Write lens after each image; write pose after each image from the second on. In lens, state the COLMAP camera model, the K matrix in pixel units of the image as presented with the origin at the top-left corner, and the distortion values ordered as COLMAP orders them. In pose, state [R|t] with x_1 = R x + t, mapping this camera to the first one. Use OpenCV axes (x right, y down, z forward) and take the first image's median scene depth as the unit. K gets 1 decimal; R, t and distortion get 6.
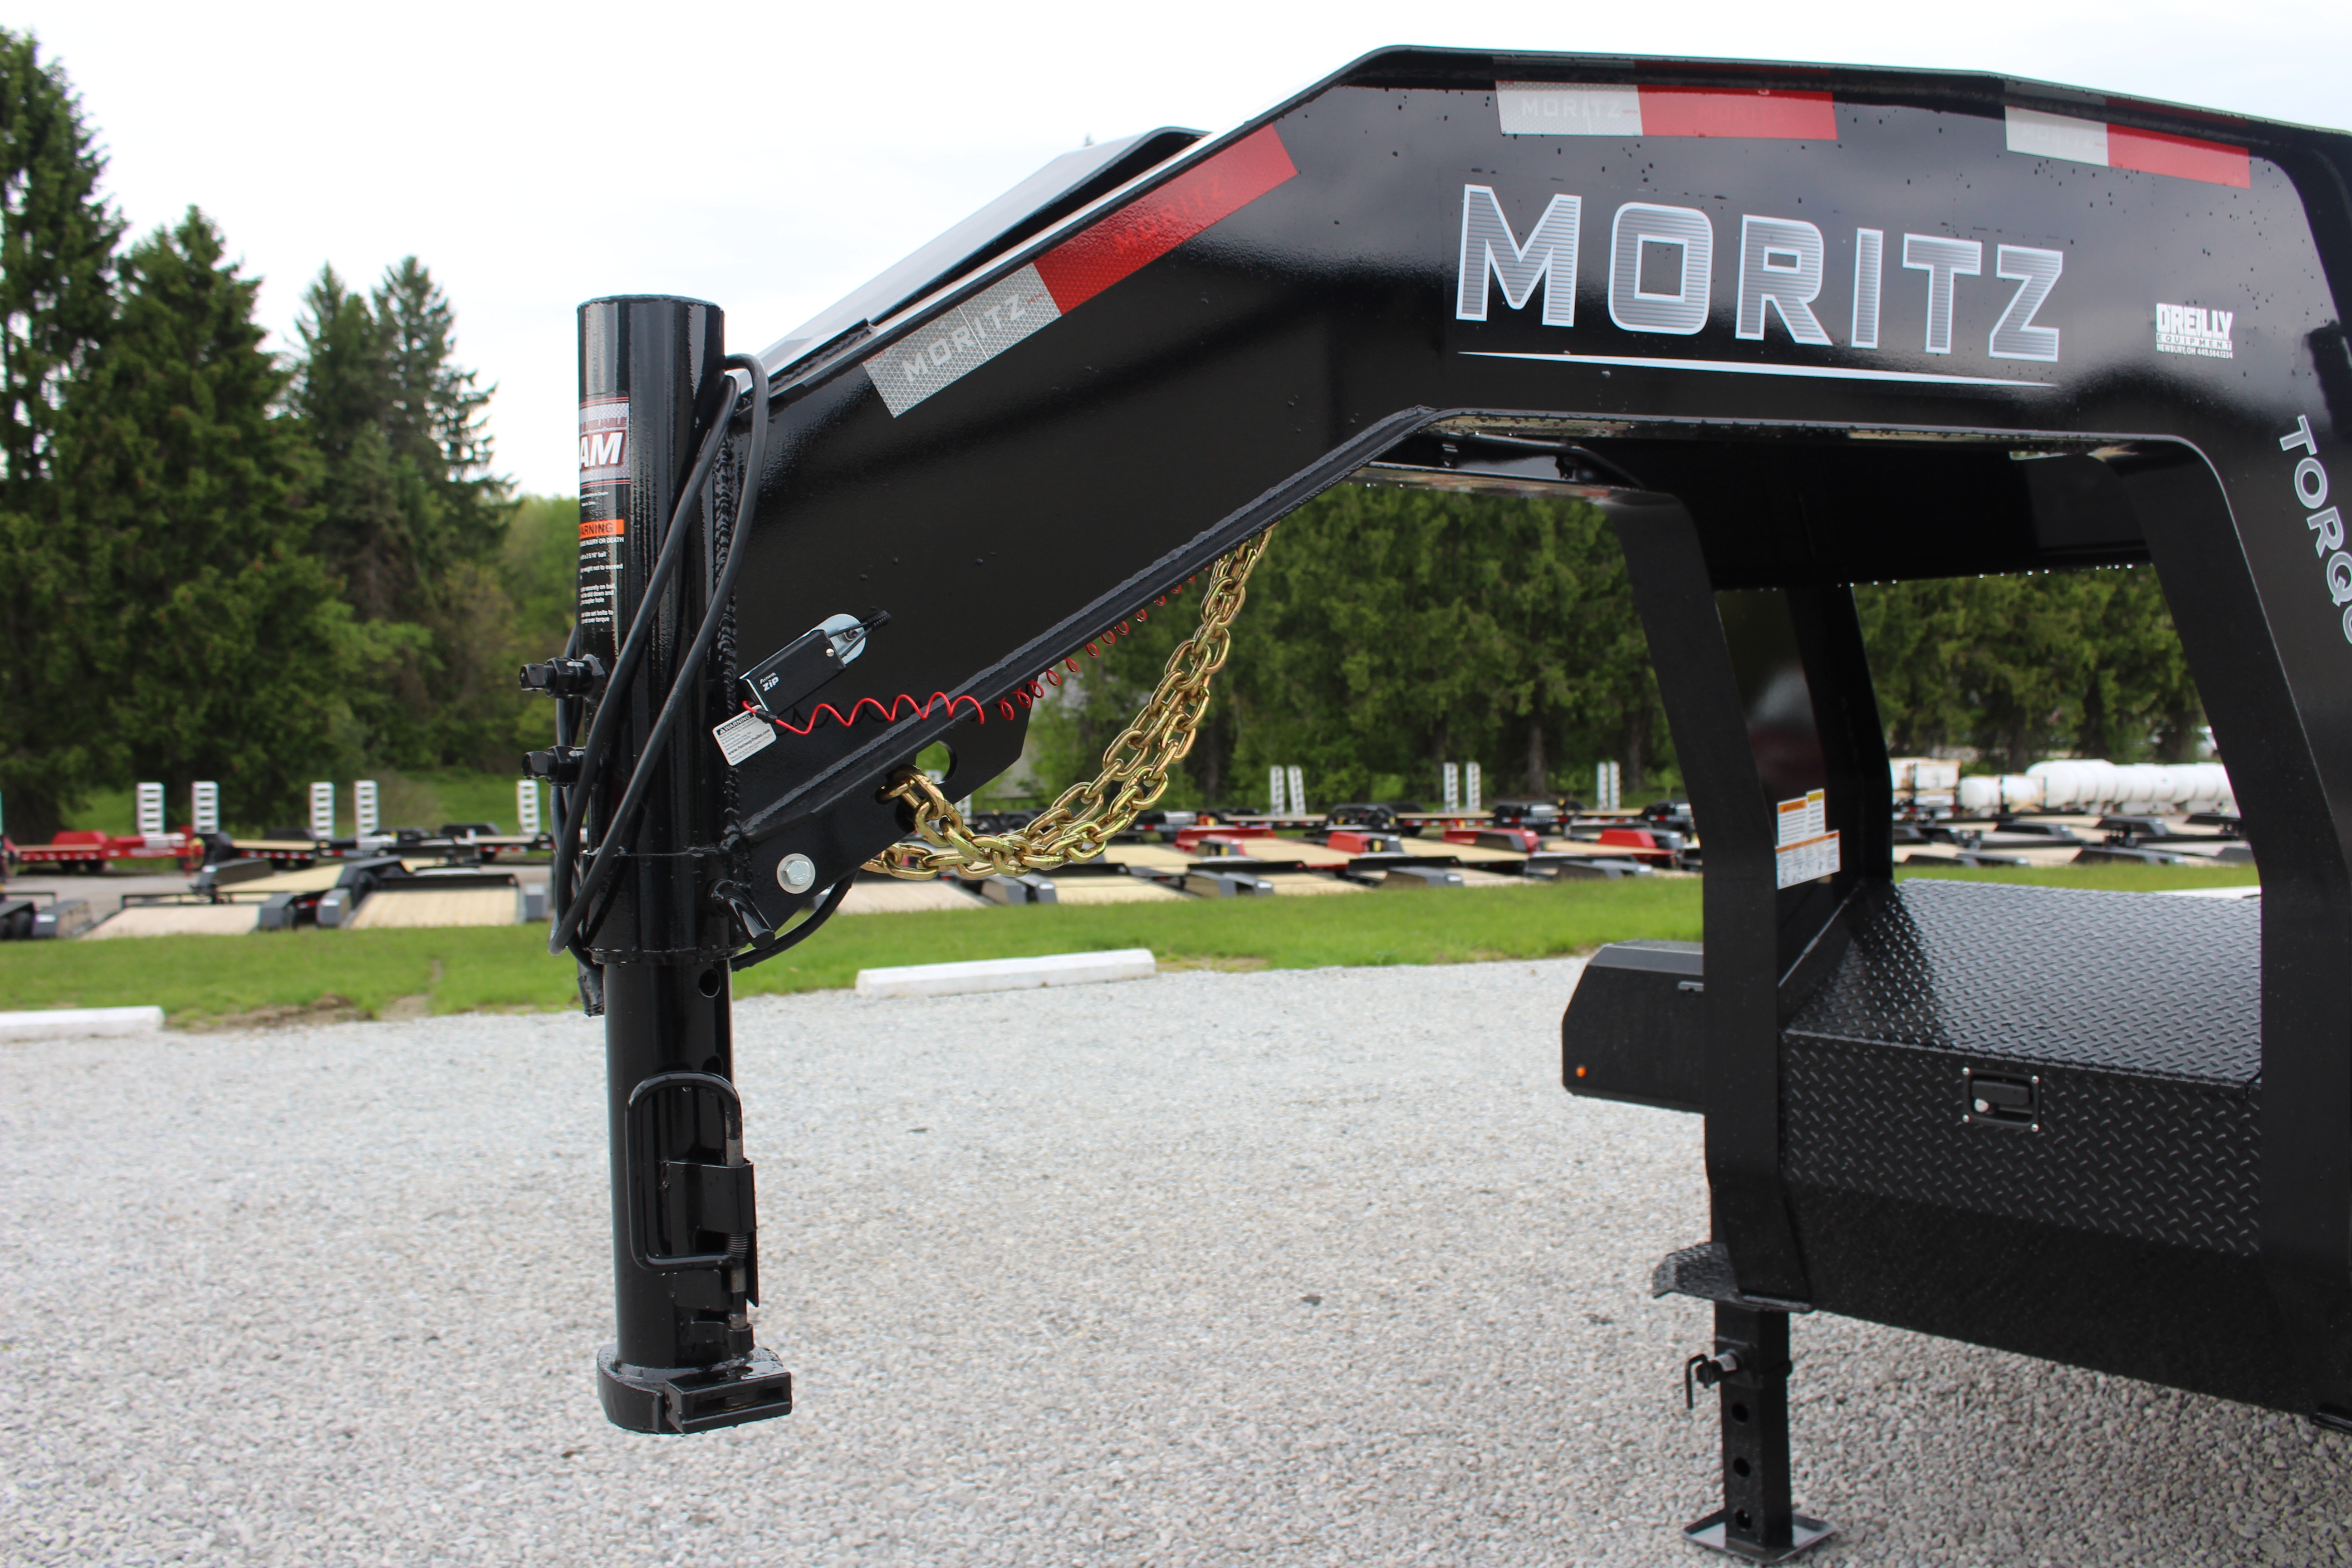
lens RADIAL K [[2163.7, 0, 1176.0], [0, 2163.7, 784.0], [0, 0, 1]] dist [-0.139229, 0.121604]
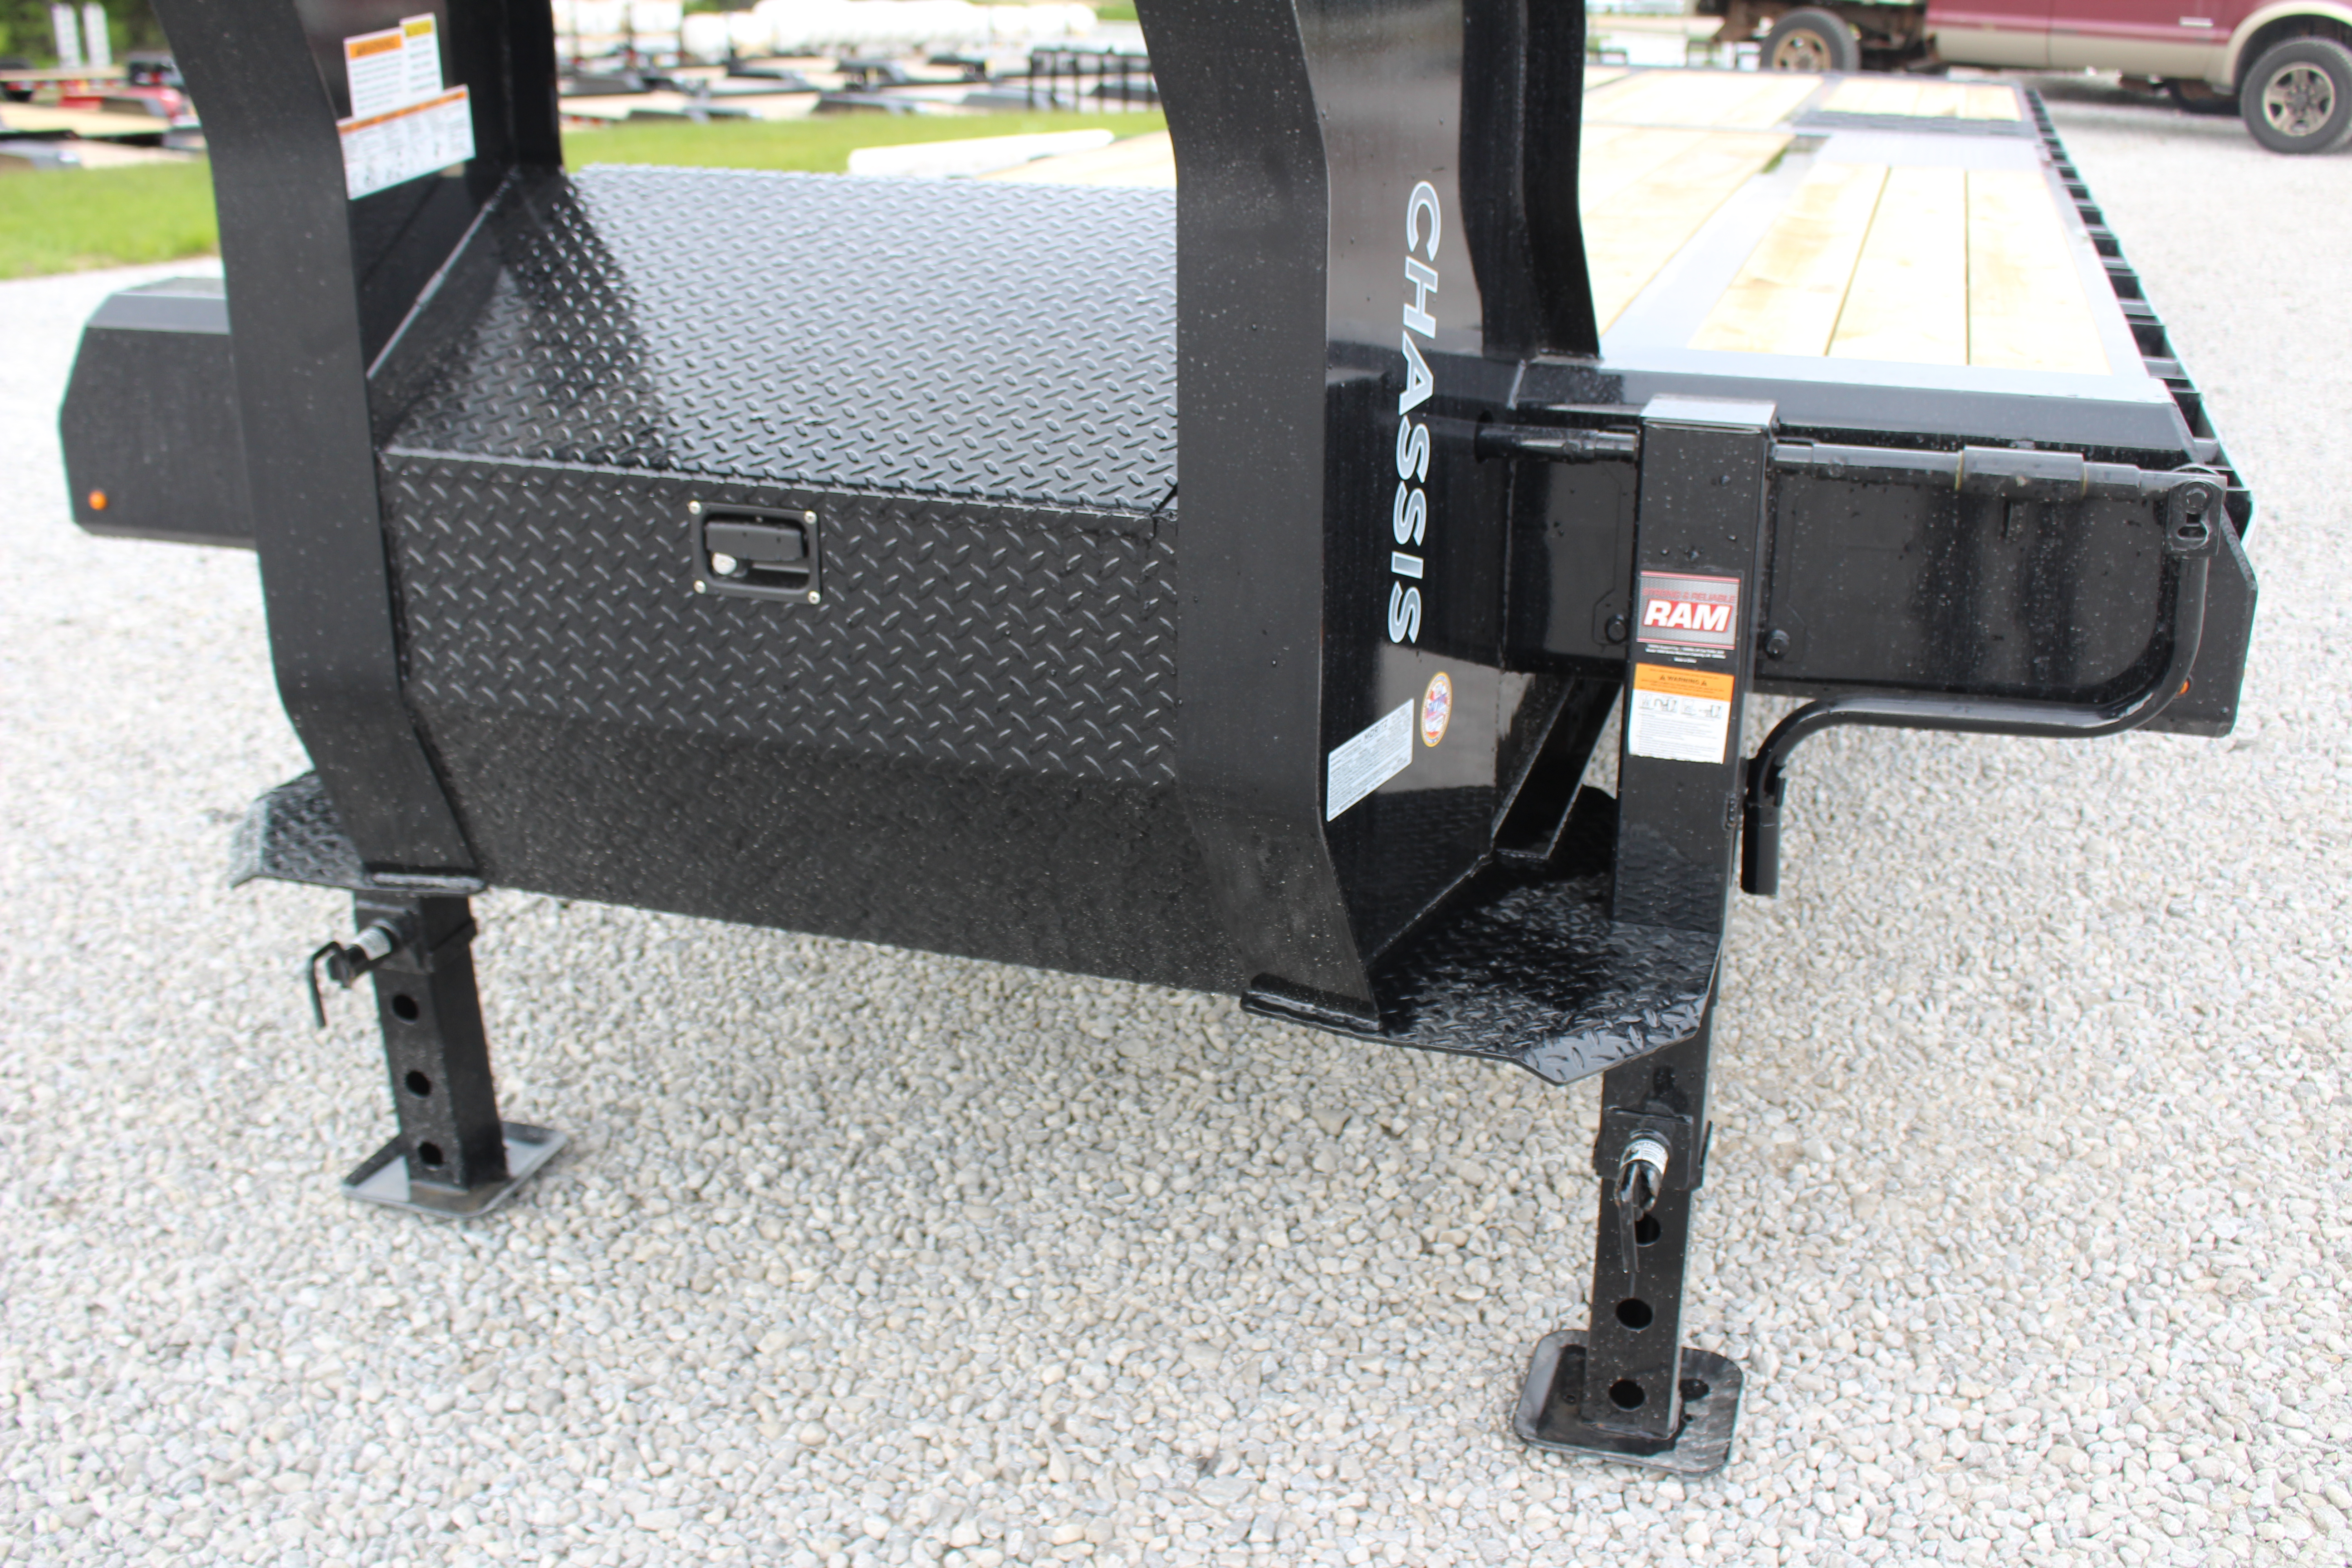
lens RADIAL K [[2398.4, 0, 1176.0], [0, 2398.4, 784.0], [0, 0, 1]] dist [-0.133085, 0.124771]
pose [[0.852884, -0.158513, 0.497456, 0.111258], [-0.001501, 0.952049, 0.305941, 0.005369], [-0.522098, -0.261679, 0.811750, 0.286985]]
